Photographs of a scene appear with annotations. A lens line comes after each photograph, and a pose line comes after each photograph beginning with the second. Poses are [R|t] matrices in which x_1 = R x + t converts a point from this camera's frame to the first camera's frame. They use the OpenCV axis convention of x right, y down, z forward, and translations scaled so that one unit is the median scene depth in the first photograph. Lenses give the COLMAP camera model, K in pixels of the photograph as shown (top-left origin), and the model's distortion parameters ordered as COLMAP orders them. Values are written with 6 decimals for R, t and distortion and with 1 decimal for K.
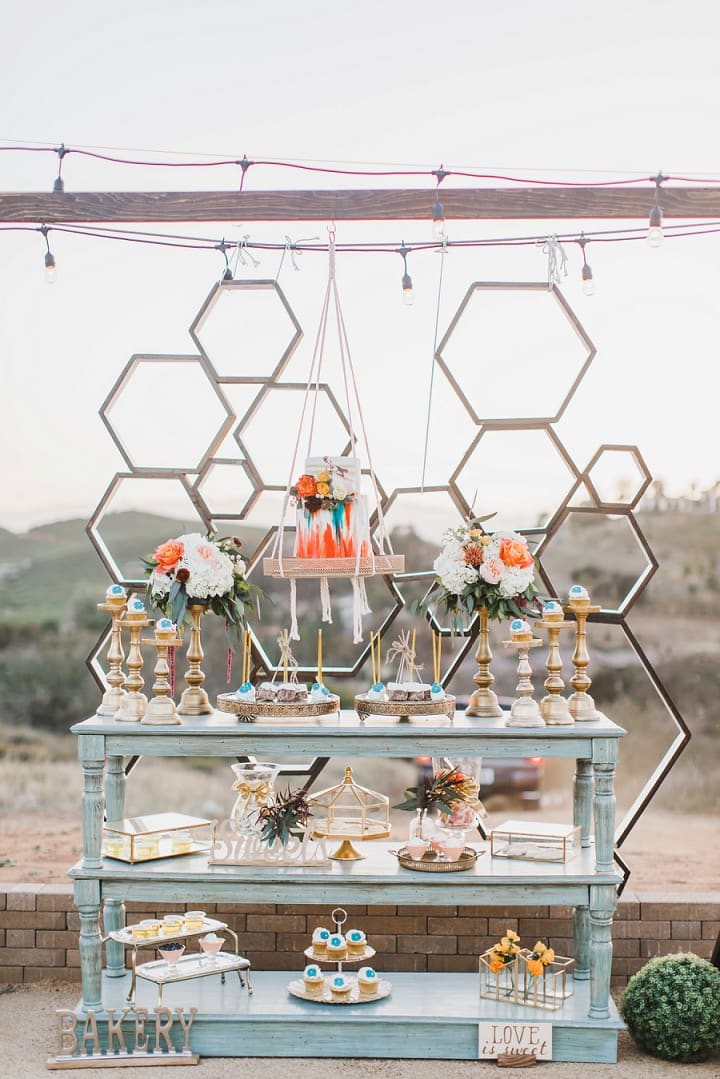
lens RADIAL K [[1530.2, 0, 361.7], [0, 1530.2, 537.0], [0, 0, 1]] dist [-0.013790, 0.000000]
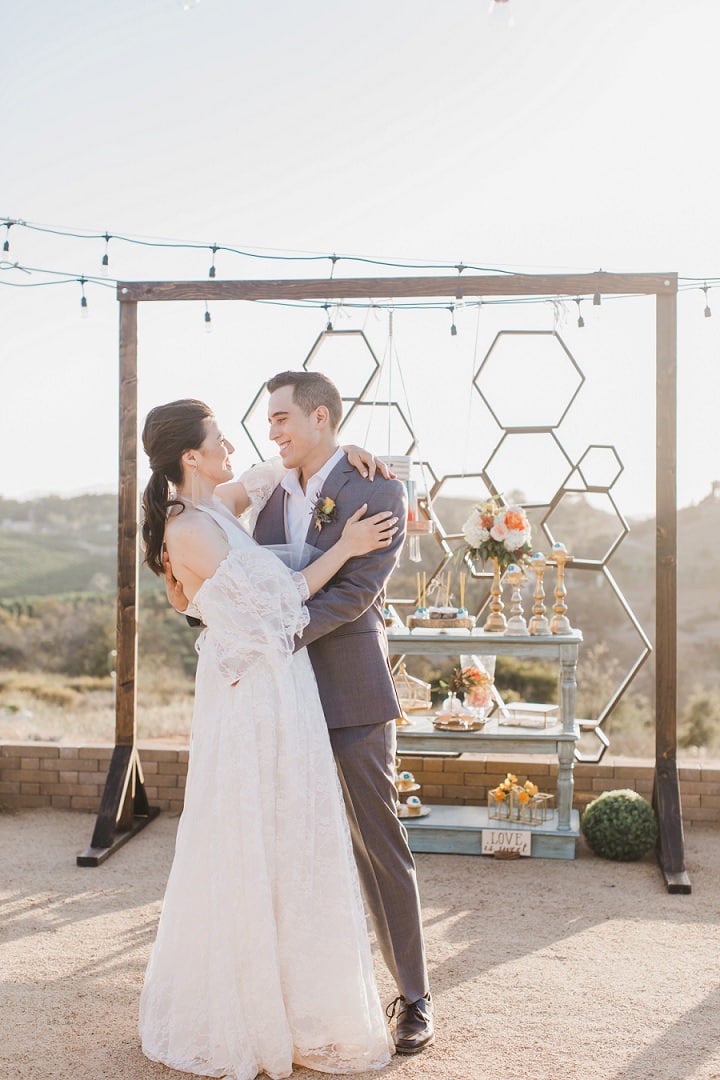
lens RADIAL K [[1531.6, 0, 359.4], [0, 1531.6, 540.7], [0, 0, 1]] dist [-0.013790, 0.000000]
pose [[0.993159, 0.005840, -0.116620, 0.124429], [-0.003157, 0.999726, 0.023182, -0.003513], [0.116723, -0.022655, 0.992906, -0.489534]]
